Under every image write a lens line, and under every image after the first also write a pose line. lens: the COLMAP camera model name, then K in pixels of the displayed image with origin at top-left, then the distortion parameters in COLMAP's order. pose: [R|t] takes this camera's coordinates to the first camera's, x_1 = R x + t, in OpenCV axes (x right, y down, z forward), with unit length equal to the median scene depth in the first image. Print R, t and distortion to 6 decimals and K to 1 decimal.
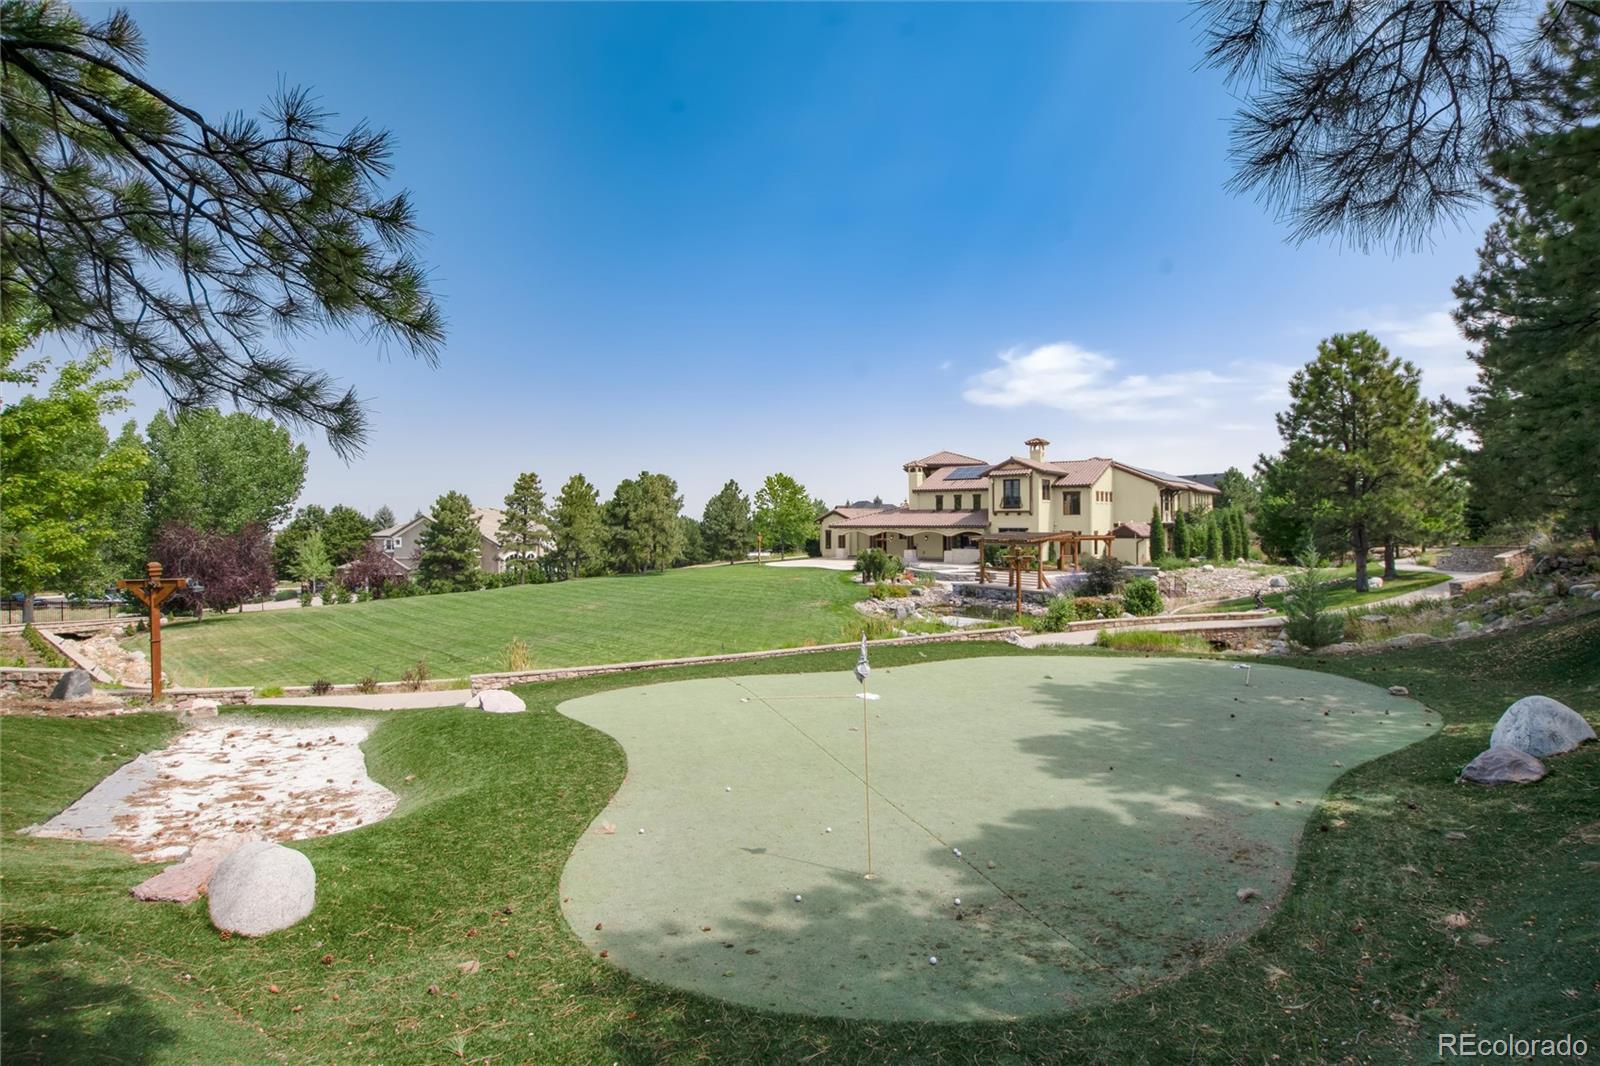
lens RADIAL K [[797.2, 0, 802.4], [0, 797.2, 522.5], [0, 0, 1]] dist [0.010736, -0.000178]
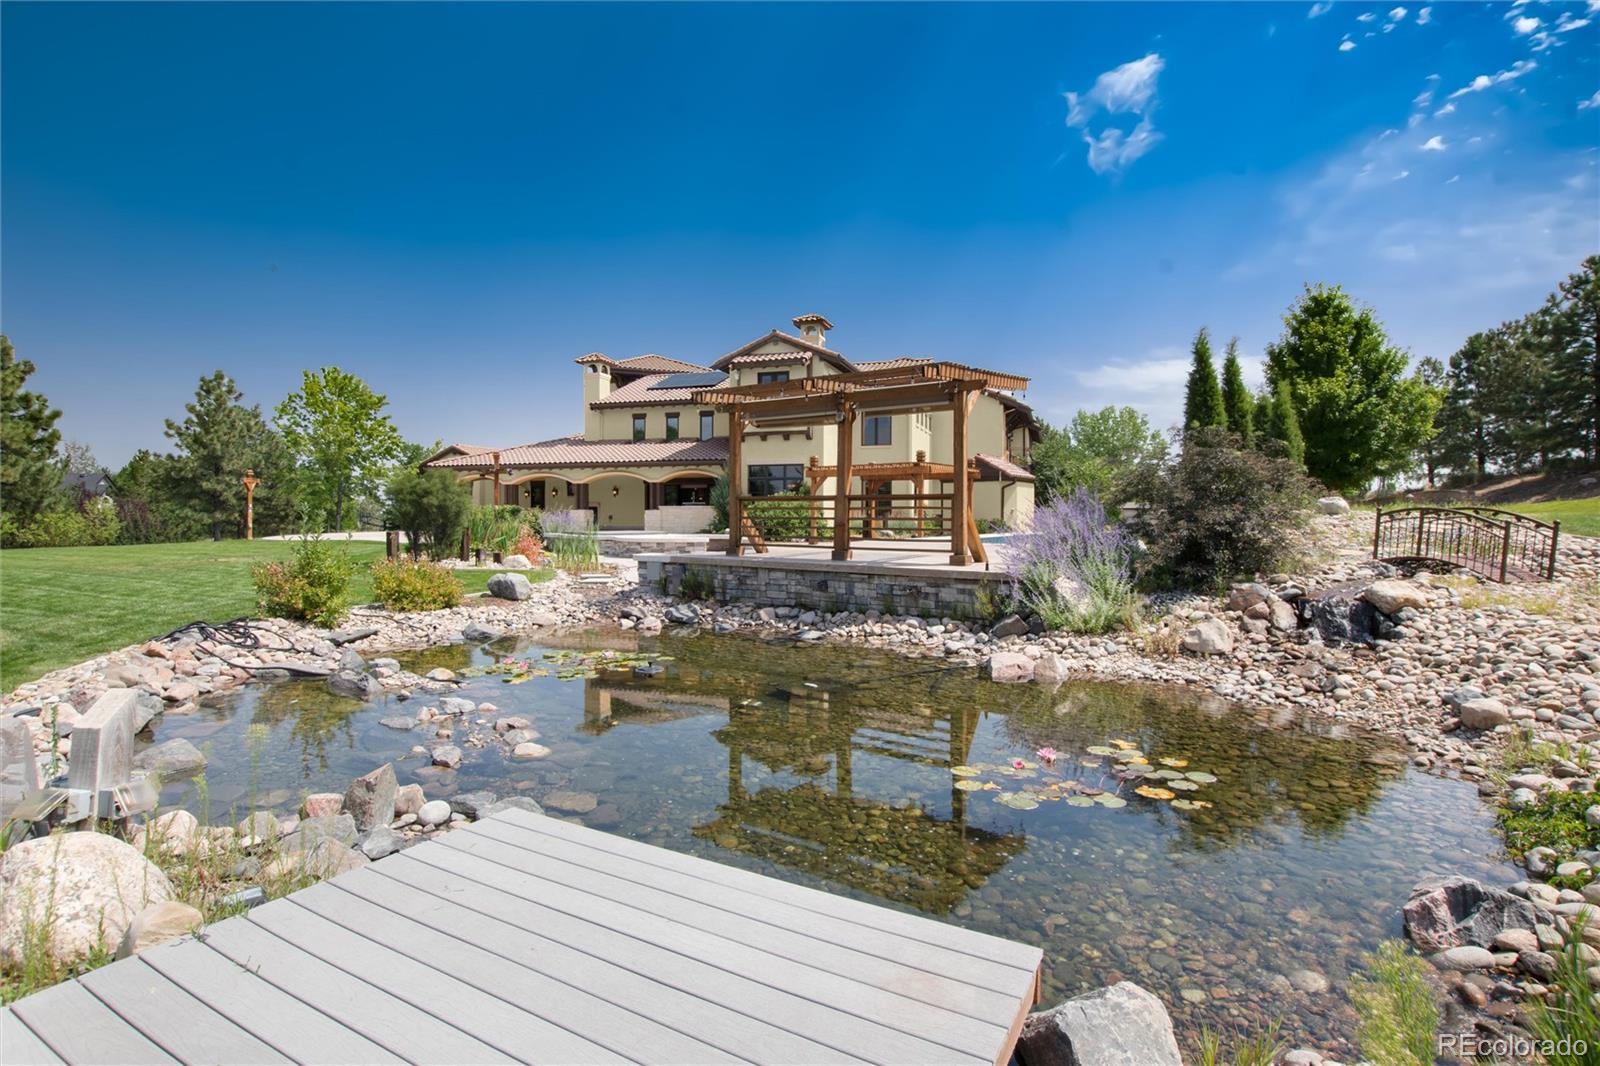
lens RADIAL K [[797.2, 0, 802.4], [0, 797.2, 522.5], [0, 0, 1]] dist [0.010736, -0.000178]
pose [[0.941569, 0.007029, 0.336746, 0.101119], [-0.007191, 0.999974, -0.000767, 0.044051], [-0.336743, -0.001700, 0.941595, 0.485237]]
